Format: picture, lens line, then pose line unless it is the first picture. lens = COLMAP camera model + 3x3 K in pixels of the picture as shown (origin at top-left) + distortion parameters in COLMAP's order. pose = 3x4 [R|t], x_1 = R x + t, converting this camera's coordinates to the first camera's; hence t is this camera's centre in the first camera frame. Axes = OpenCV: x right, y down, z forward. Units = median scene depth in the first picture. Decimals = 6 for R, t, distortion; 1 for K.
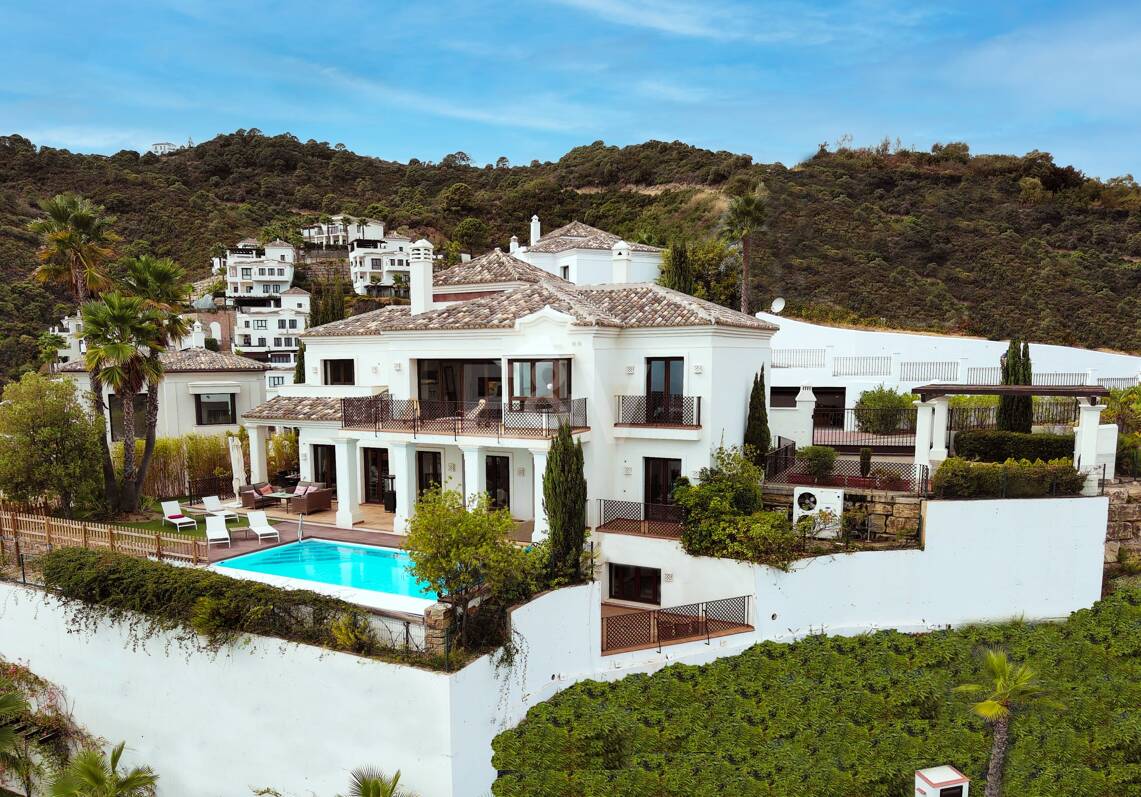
lens RADIAL K [[491.0, 0, 574.3], [0, 491.0, 410.0], [0, 0, 1]] dist [0.000323, 0.000443]
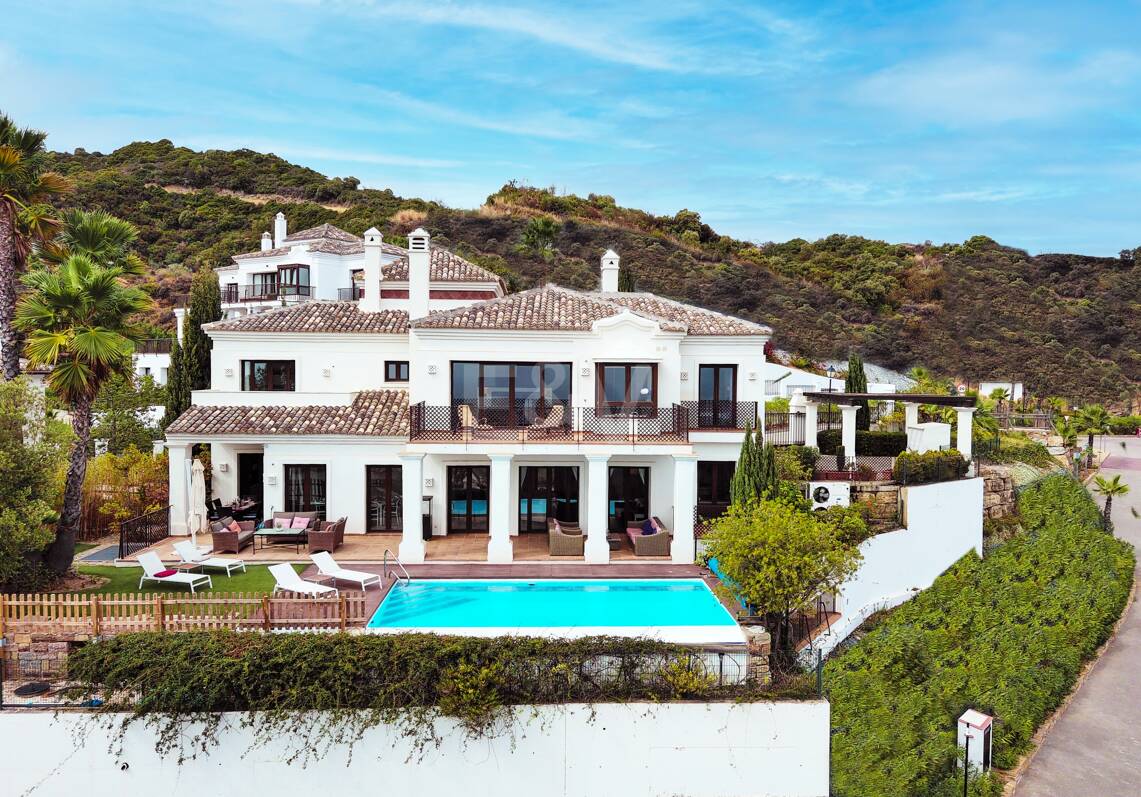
lens RADIAL K [[491.0, 0, 574.3], [0, 491.0, 410.0], [0, 0, 1]] dist [0.000323, 0.000443]
pose [[0.945054, -0.007003, 0.326839, -0.455364], [0.010652, 0.999899, -0.009375, -0.004602], [-0.326740, 0.012341, 0.945034, 0.121217]]
